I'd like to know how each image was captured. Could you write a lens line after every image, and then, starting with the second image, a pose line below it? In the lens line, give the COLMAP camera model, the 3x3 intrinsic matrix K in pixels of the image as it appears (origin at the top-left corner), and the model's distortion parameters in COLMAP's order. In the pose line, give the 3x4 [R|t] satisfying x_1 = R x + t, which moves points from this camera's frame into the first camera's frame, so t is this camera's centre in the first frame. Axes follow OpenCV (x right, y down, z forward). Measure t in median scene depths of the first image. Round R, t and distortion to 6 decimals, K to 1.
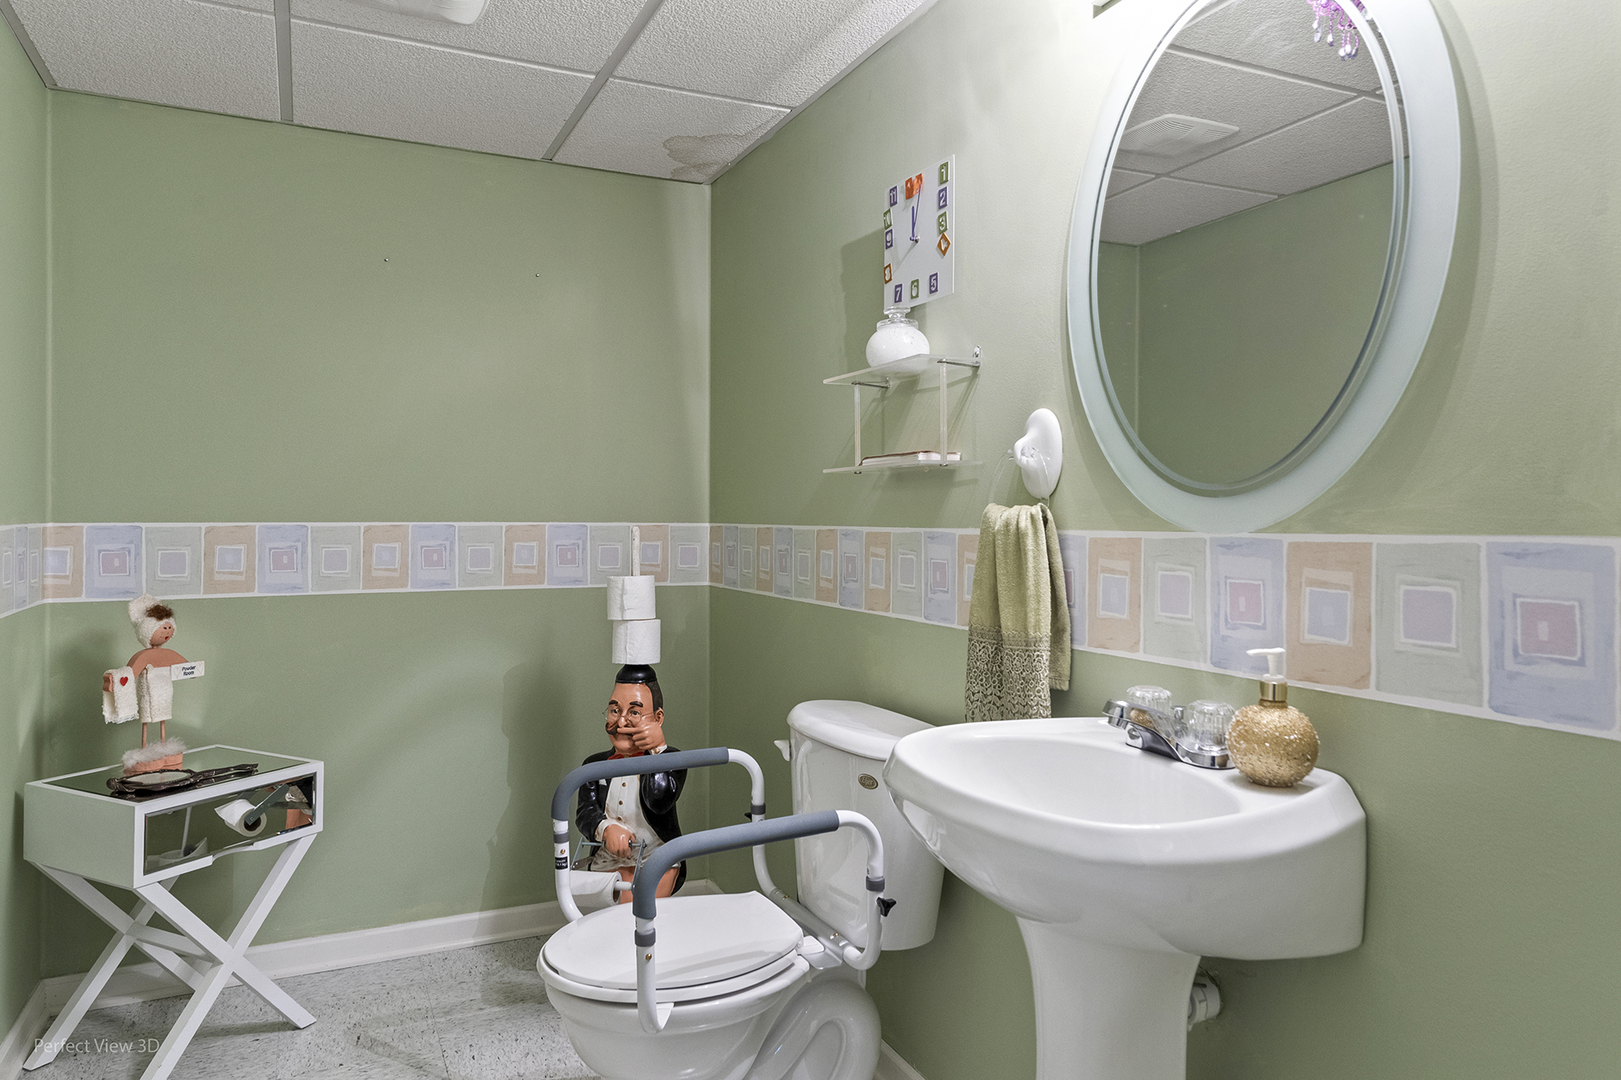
lens RADIAL K [[1059.9, 0, 805.8], [0, 1059.9, 530.8], [0, 0, 1]] dist [0.019571, -0.014483]
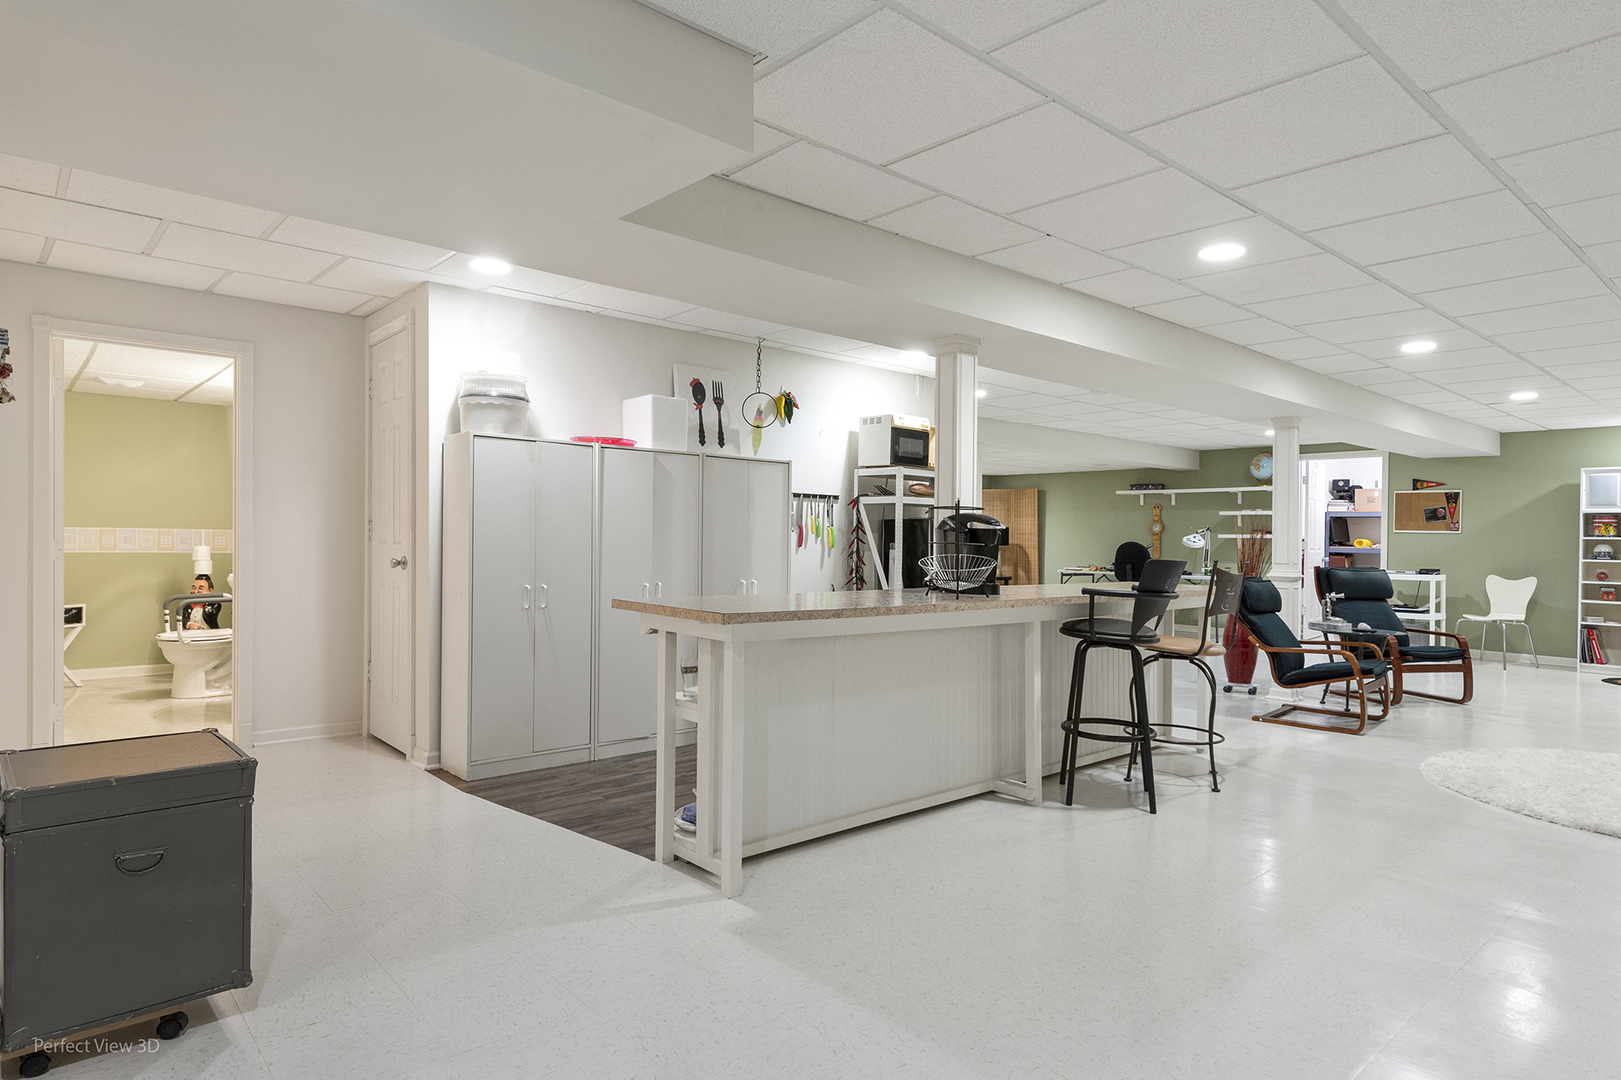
lens RADIAL K [[938.0, 0, 816.8], [0, 938.0, 548.4], [0, 0, 1]] dist [0.024758, -0.011727]
pose [[0.960379, 0.006480, 0.278621, 0.806042], [-0.008675, 0.999940, 0.006647, 0.015210], [-0.278561, -0.008800, 0.960378, -2.197478]]
